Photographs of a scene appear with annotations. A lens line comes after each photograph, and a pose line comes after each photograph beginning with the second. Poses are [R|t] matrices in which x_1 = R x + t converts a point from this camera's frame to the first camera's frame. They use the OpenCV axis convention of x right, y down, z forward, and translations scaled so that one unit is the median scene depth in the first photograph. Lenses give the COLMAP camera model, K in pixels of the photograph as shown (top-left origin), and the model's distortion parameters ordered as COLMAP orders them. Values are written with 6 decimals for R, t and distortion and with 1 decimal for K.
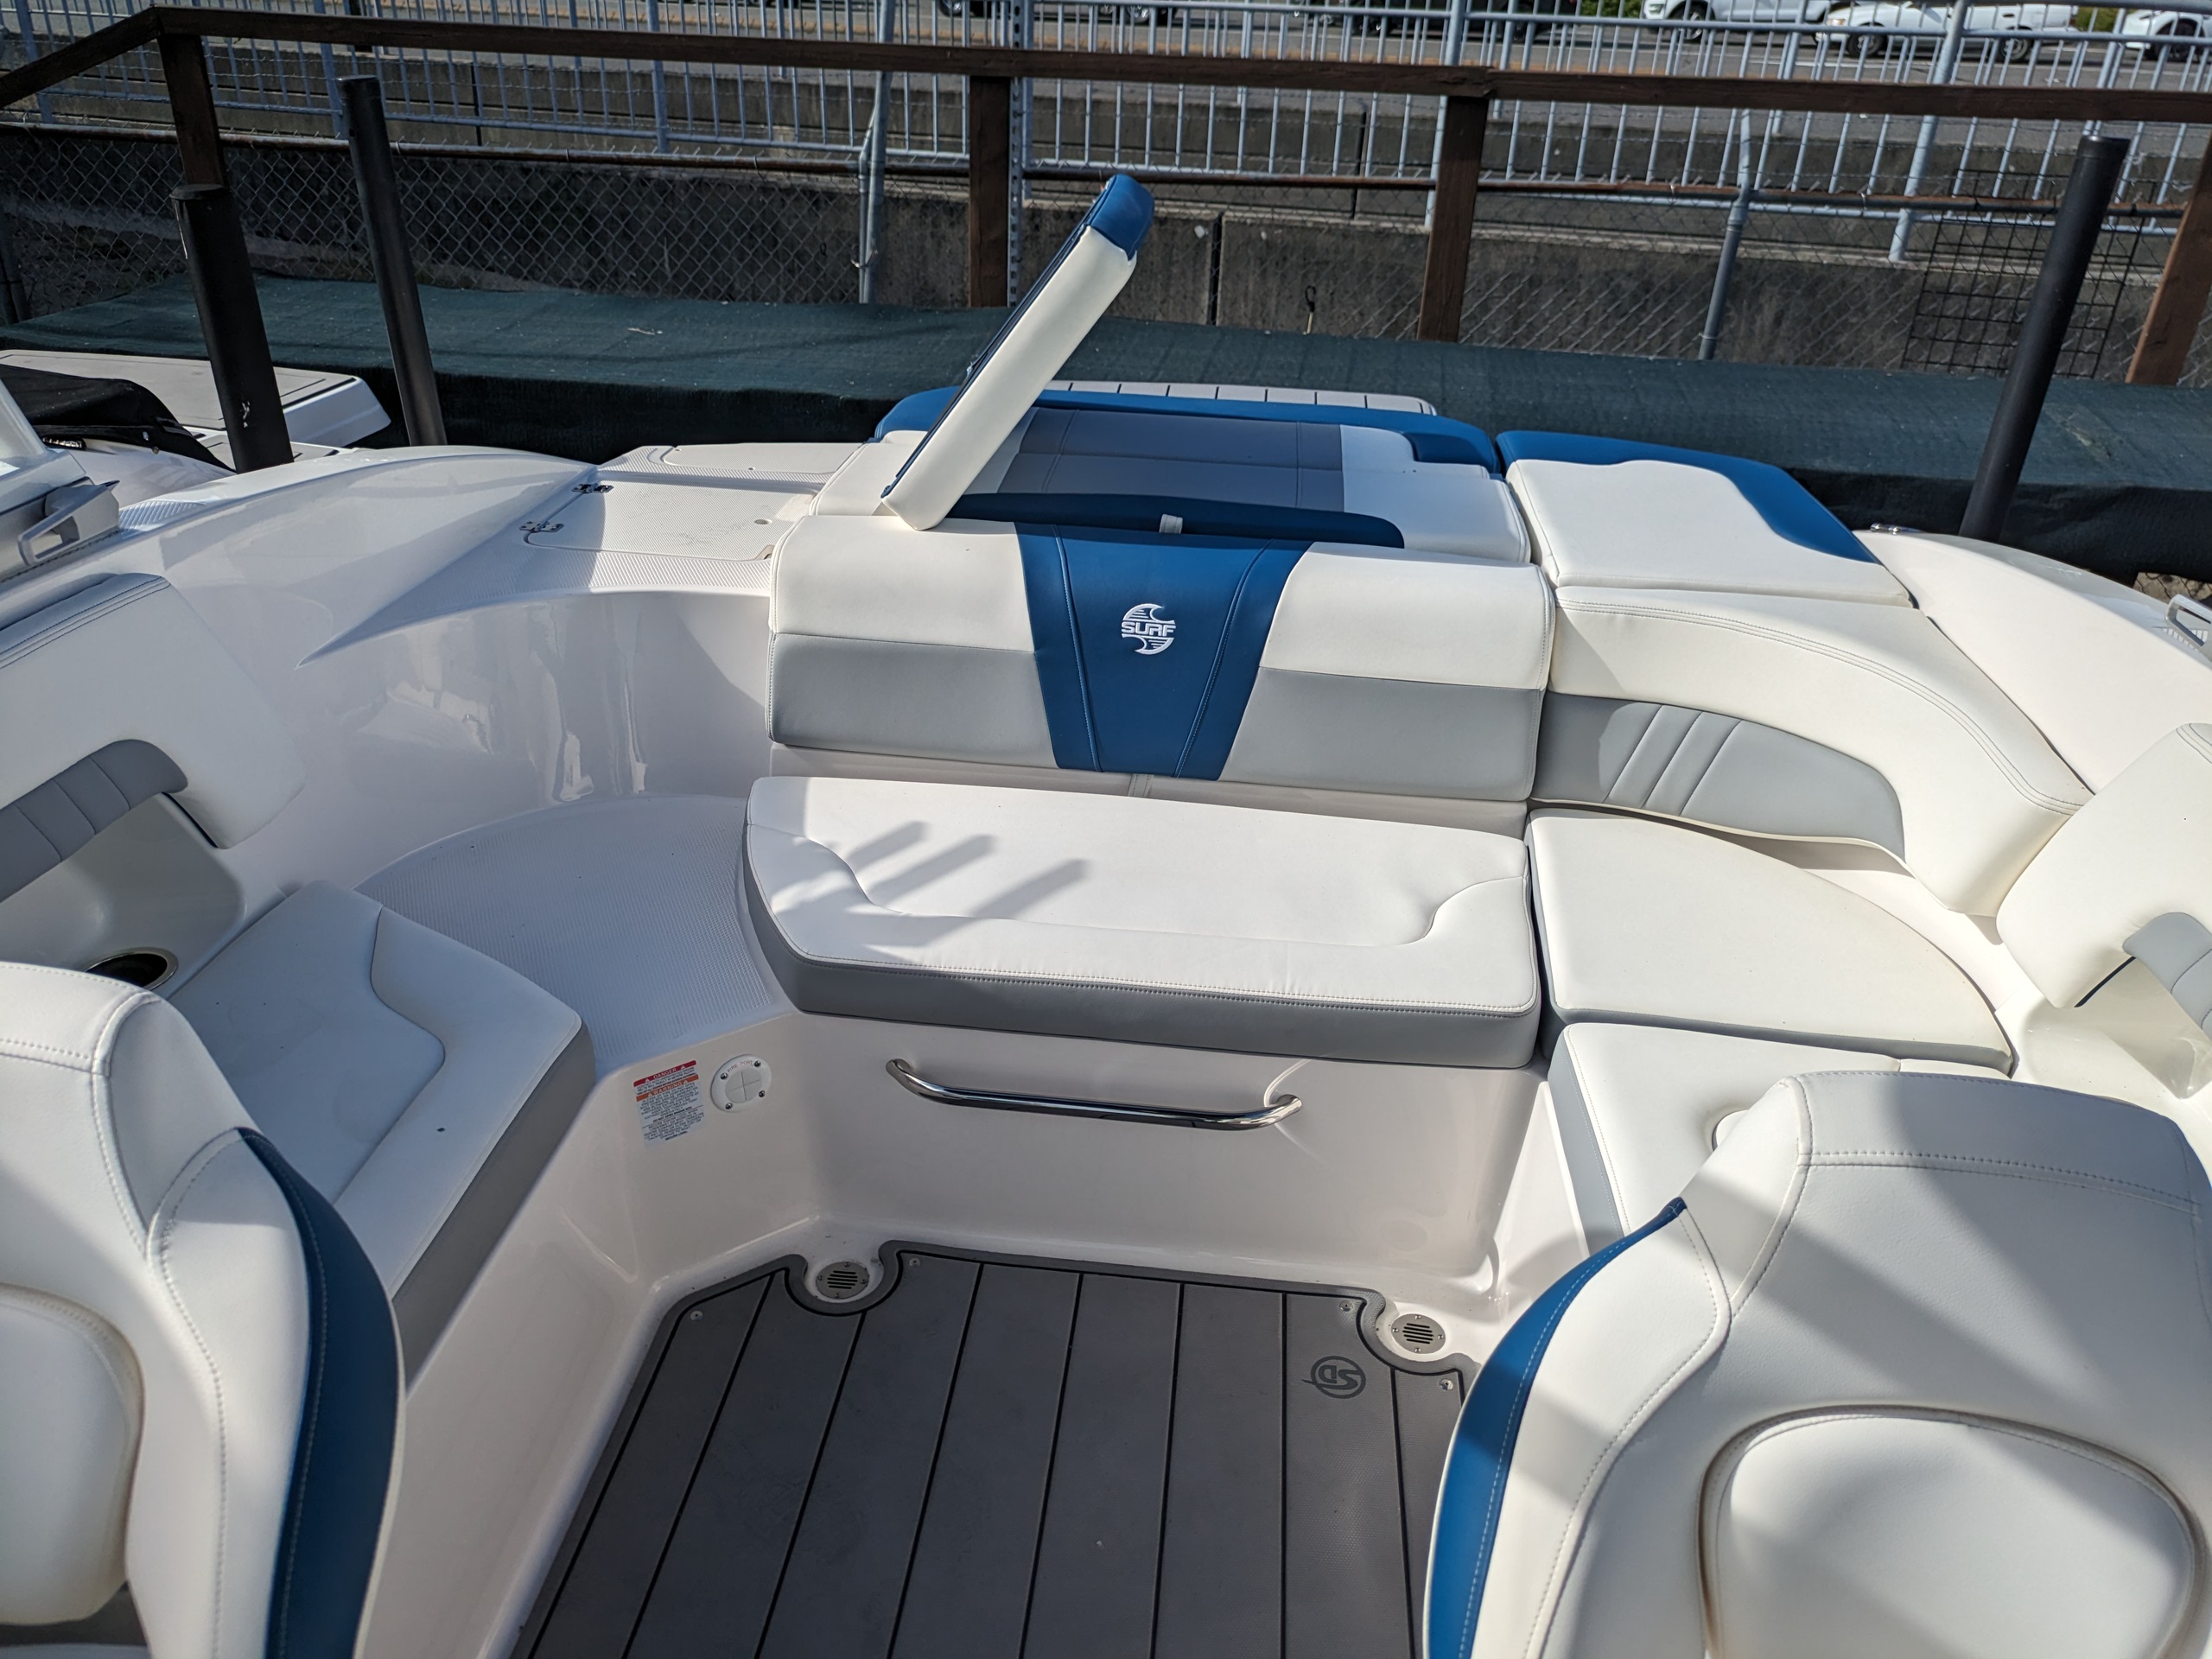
lens RADIAL K [[1629.0, 0, 1106.0], [0, 1629.0, 829.5], [0, 0, 1]] dist [0.052786, -0.052596]
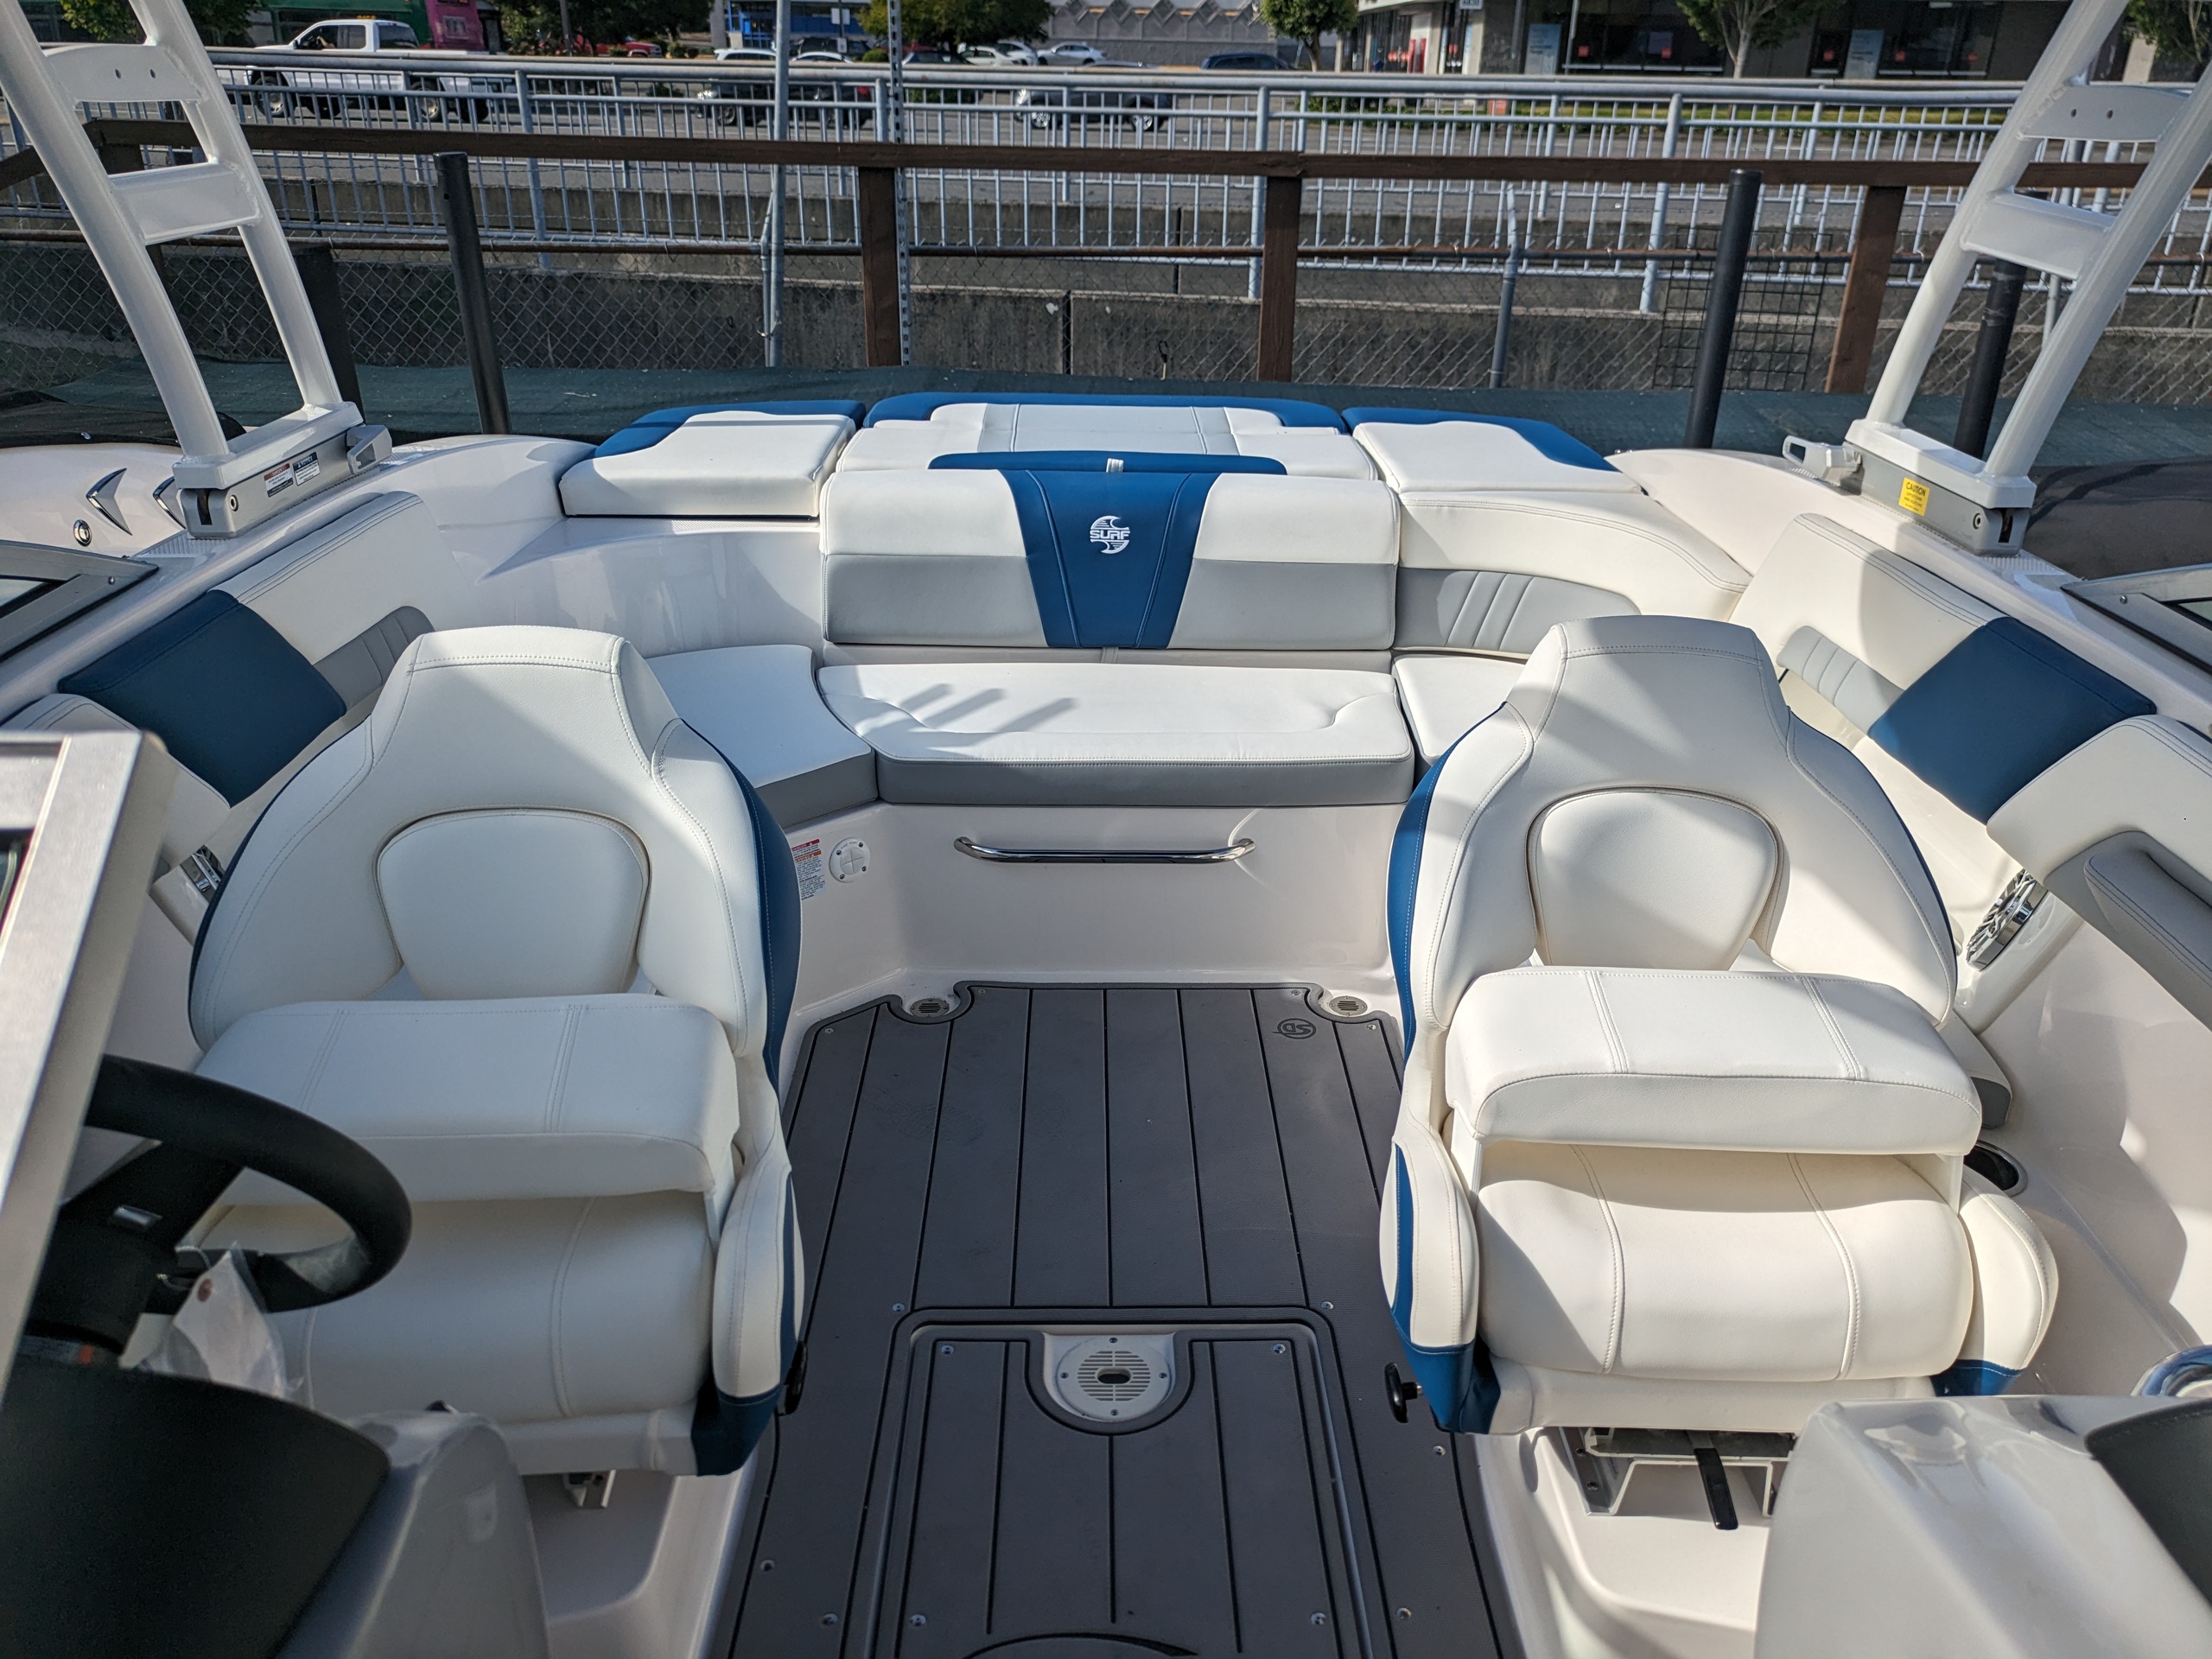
lens RADIAL K [[1615.5, 0, 1156.6], [0, 1615.5, 833.4], [0, 0, 1]] dist [0.050808, -0.044048]
pose [[0.990209, -0.070781, 0.120315, -0.113507], [0.076939, 0.995912, -0.047326, 0.188615], [-0.116474, 0.056120, 0.991607, -0.321313]]
